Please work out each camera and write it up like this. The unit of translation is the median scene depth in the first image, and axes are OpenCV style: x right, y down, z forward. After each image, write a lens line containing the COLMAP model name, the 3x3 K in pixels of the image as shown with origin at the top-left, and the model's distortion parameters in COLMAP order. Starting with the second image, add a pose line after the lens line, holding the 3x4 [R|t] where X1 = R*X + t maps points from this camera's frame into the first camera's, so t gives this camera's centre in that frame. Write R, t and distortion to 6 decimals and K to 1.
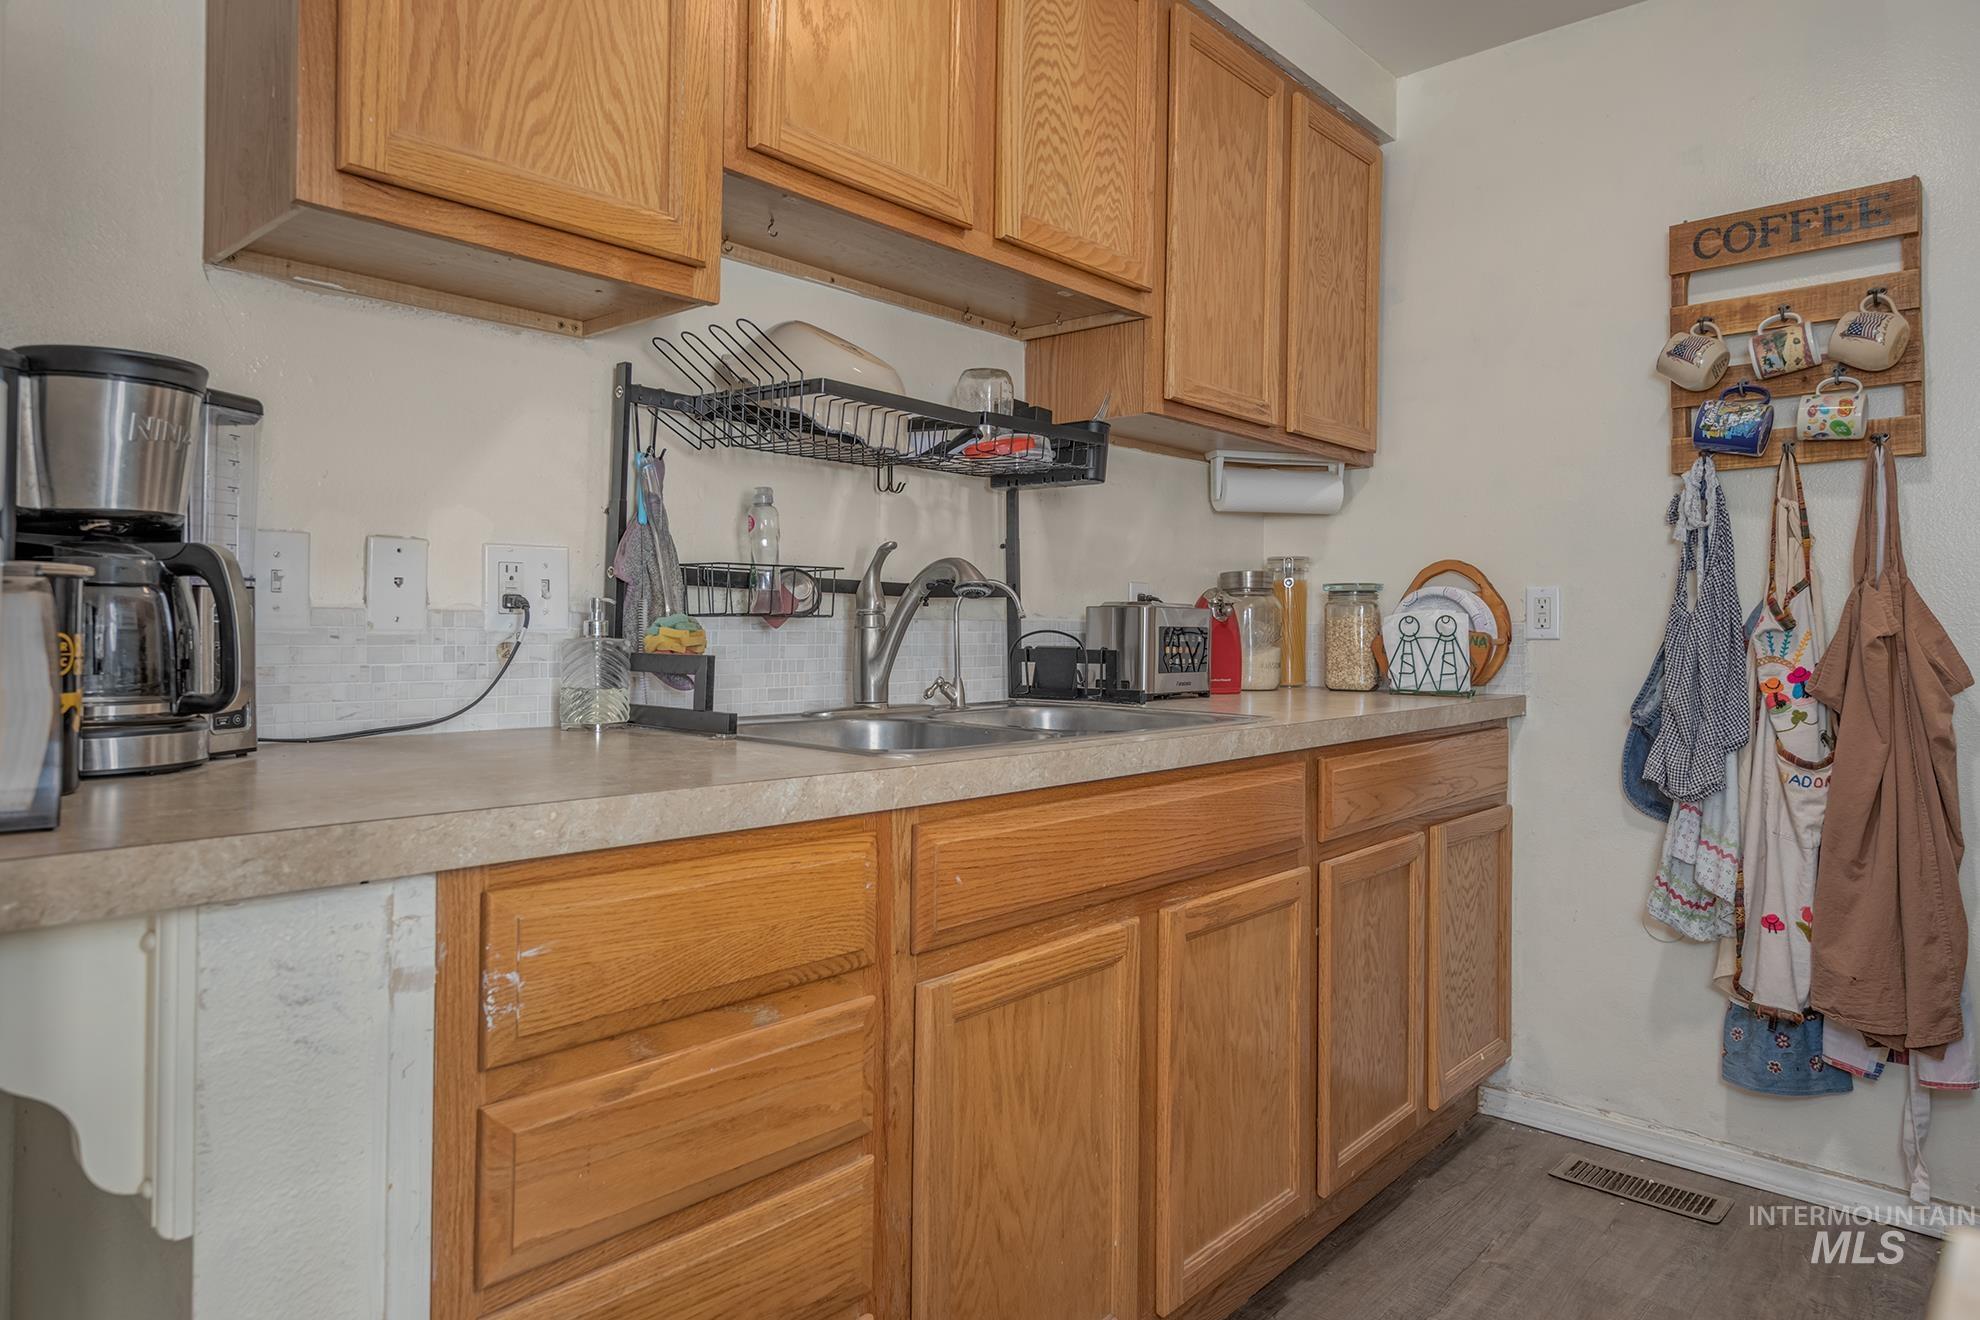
lens RADIAL K [[1192.9, 0, 979.1], [0, 1192.9, 688.2], [0, 0, 1]] dist [0.018308, -0.002056]
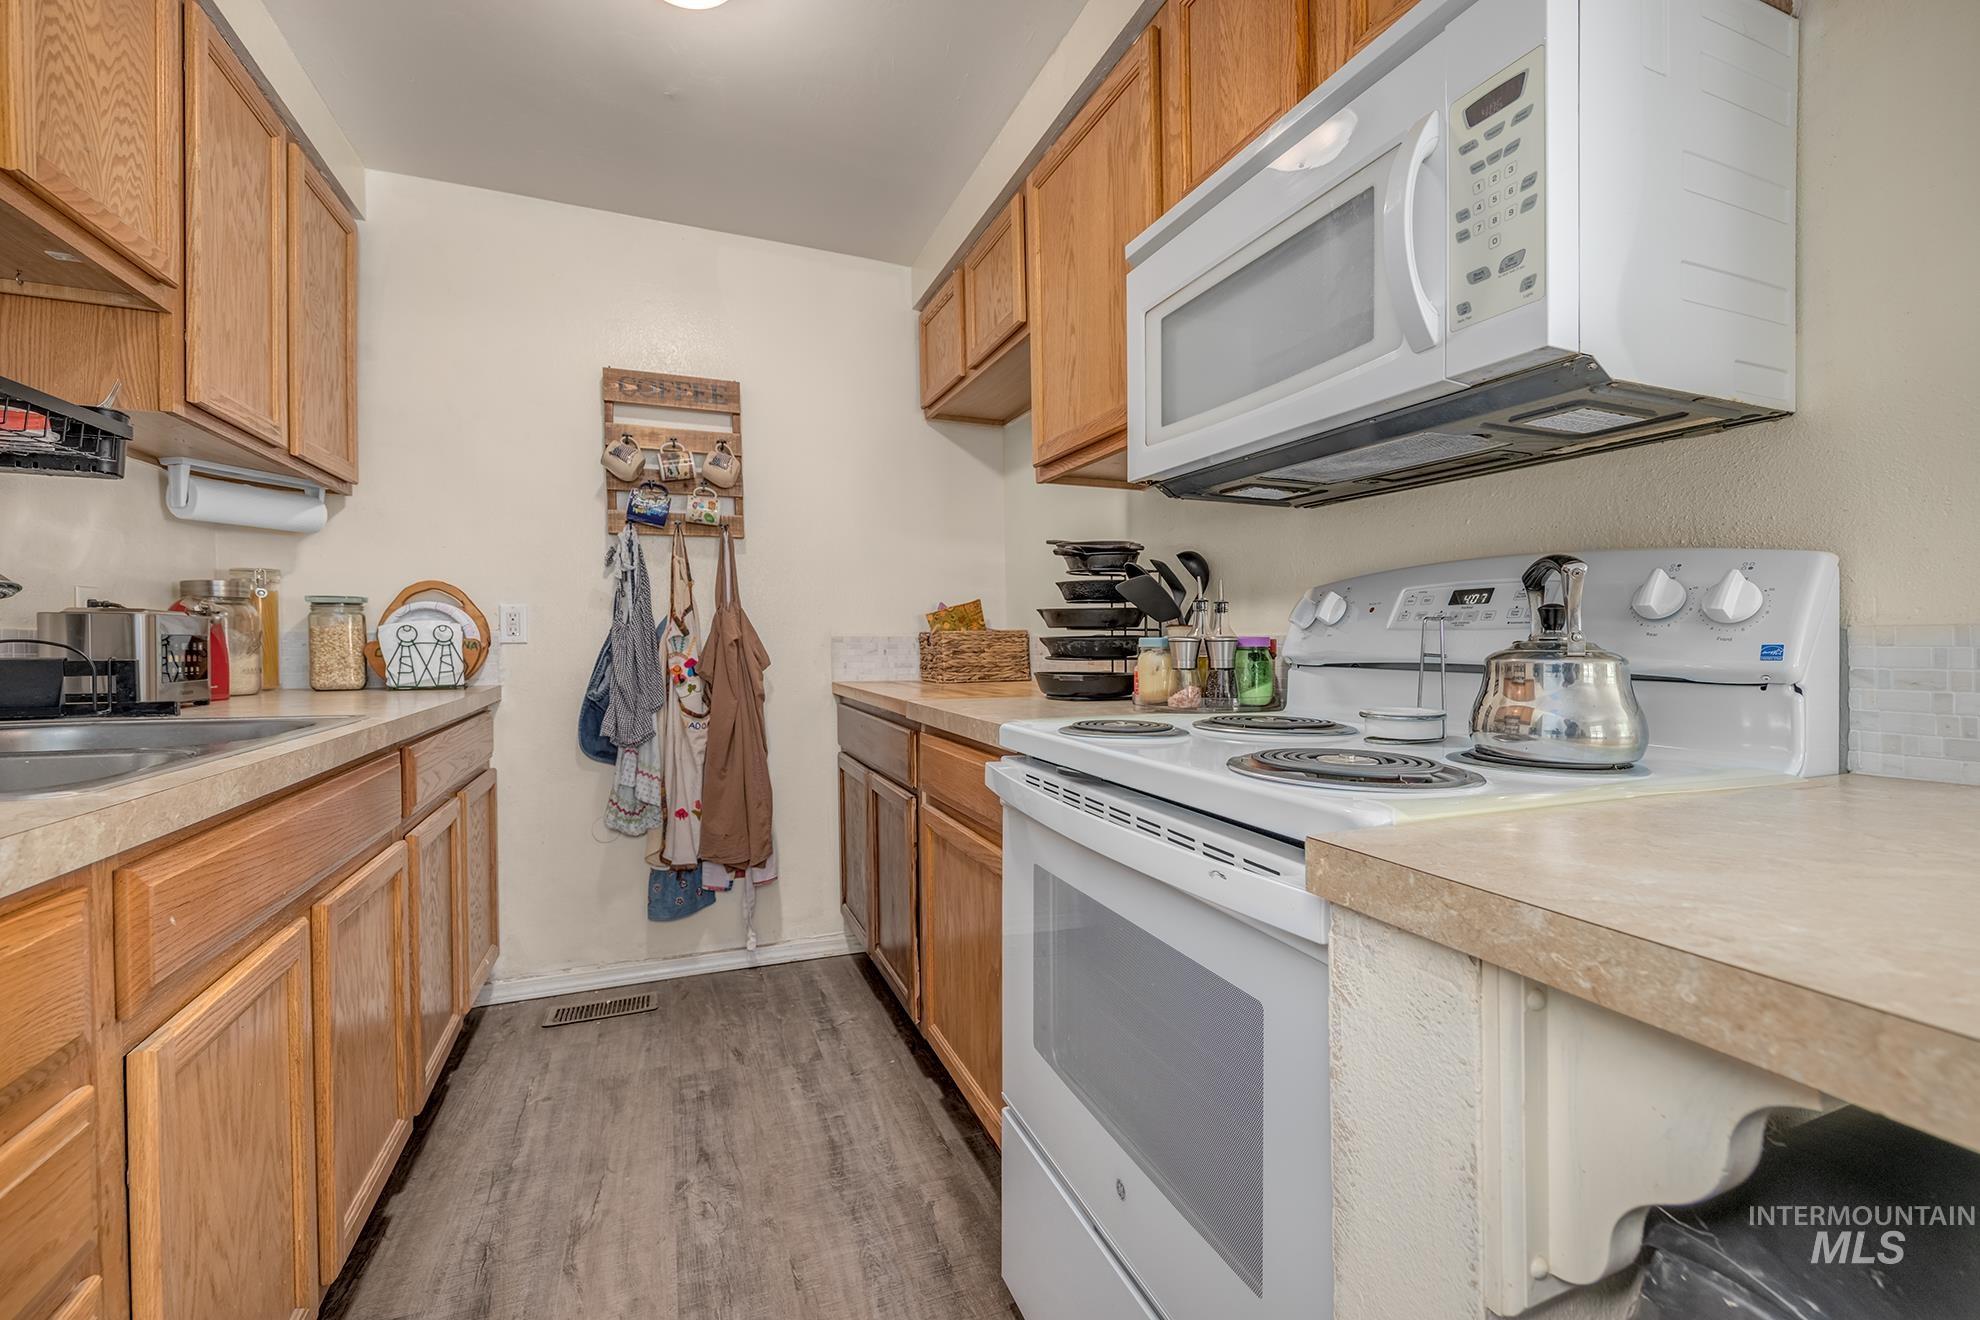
lens RADIAL K [[836.2, 0, 1018.7], [0, 836.2, 690.9], [0, 0, 1]] dist [0.003577, -0.000069]
pose [[0.429778, -0.064301, 0.900642, -0.169862], [0.048158, 0.997674, 0.048248, -0.006063], [-0.901650, 0.022637, 0.431874, 0.088251]]
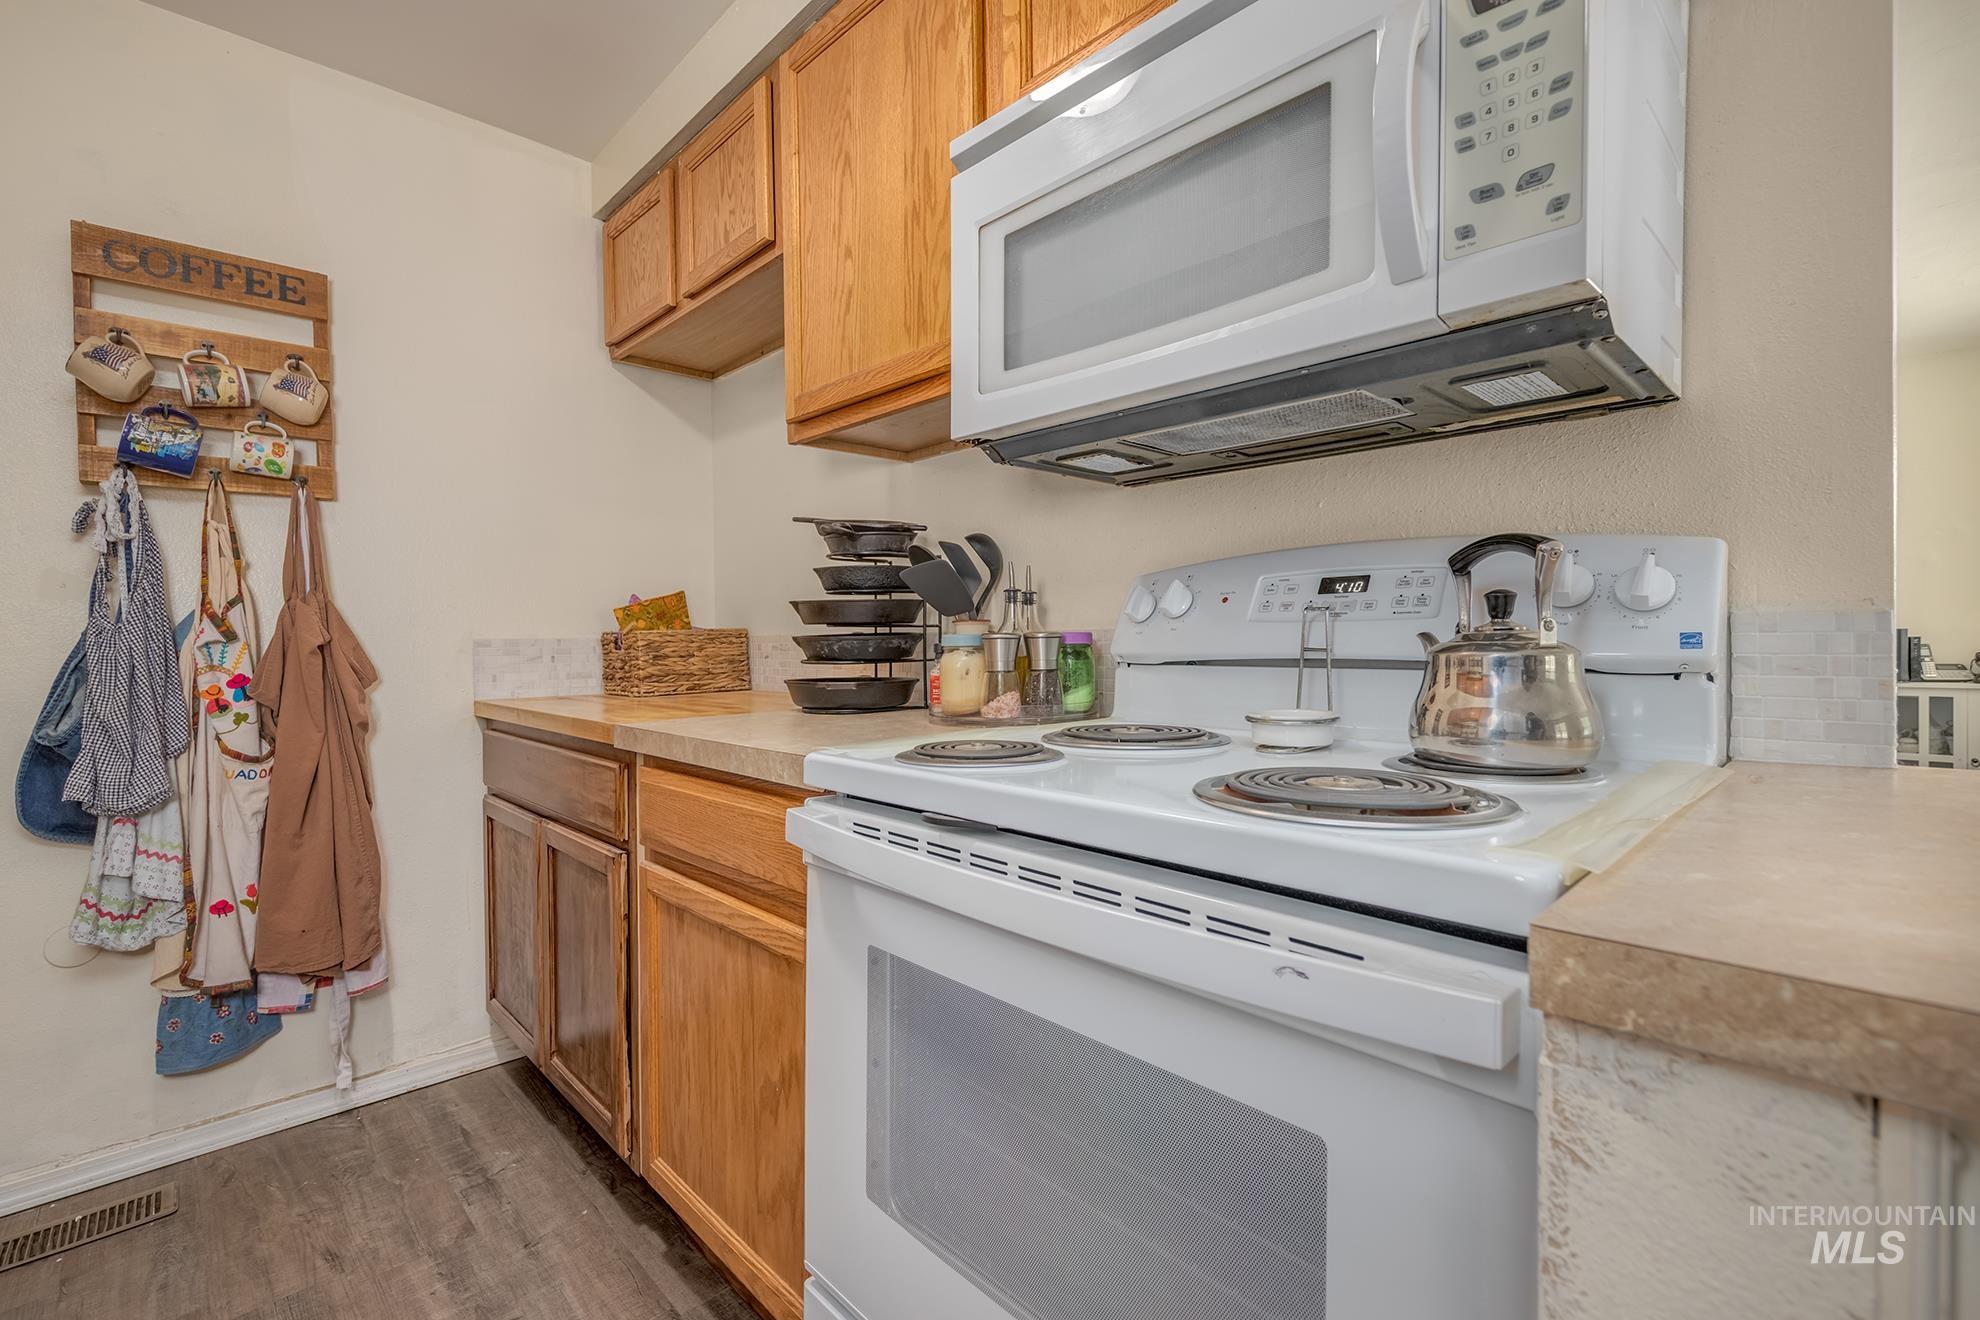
lens RADIAL K [[858.3, 0, 990.0], [0, 858.3, 660.0], [0, 0, 1]] dist [0.009217, -0.006309]
pose [[0.072946, -0.035643, 0.996699, -0.064784], [0.062076, 0.997586, 0.031132, -0.011640], [-0.995402, 0.059600, 0.074982, 0.241501]]
